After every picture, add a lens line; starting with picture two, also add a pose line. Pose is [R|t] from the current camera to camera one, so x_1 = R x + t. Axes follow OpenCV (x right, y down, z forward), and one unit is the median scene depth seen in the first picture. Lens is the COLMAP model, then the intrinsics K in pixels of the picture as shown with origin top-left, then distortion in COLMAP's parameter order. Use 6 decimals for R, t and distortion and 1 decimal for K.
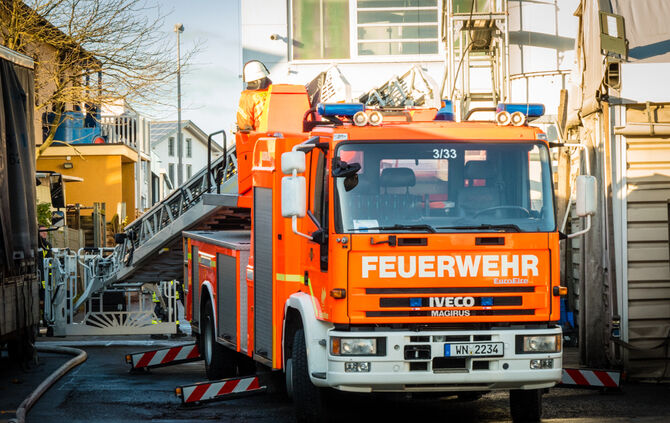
lens RADIAL K [[2812.7, 0, 335.0], [0, 2812.7, 211.5], [0, 0, 1]] dist [-0.092429, -0.340625]
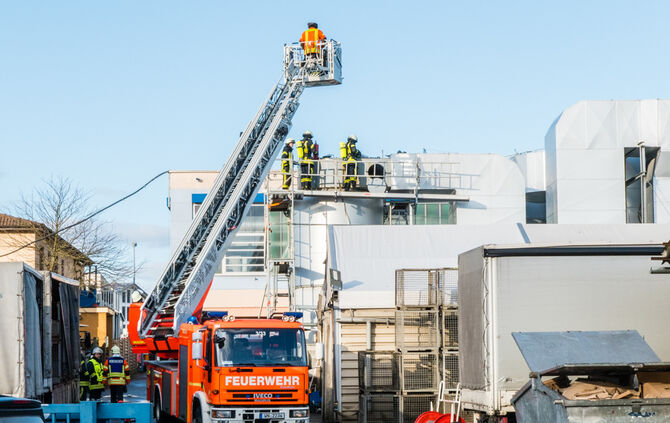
lens RADIAL K [[1528.7, 0, 335.0], [0, 1528.7, 211.5], [0, 0, 1]] dist [0.037884, -4.681282]
pose [[0.996832, 0.013473, 0.078390, -0.001338], [-0.007154, 0.996742, -0.080335, -0.019888], [-0.079217, 0.079520, 0.993681, -0.305194]]
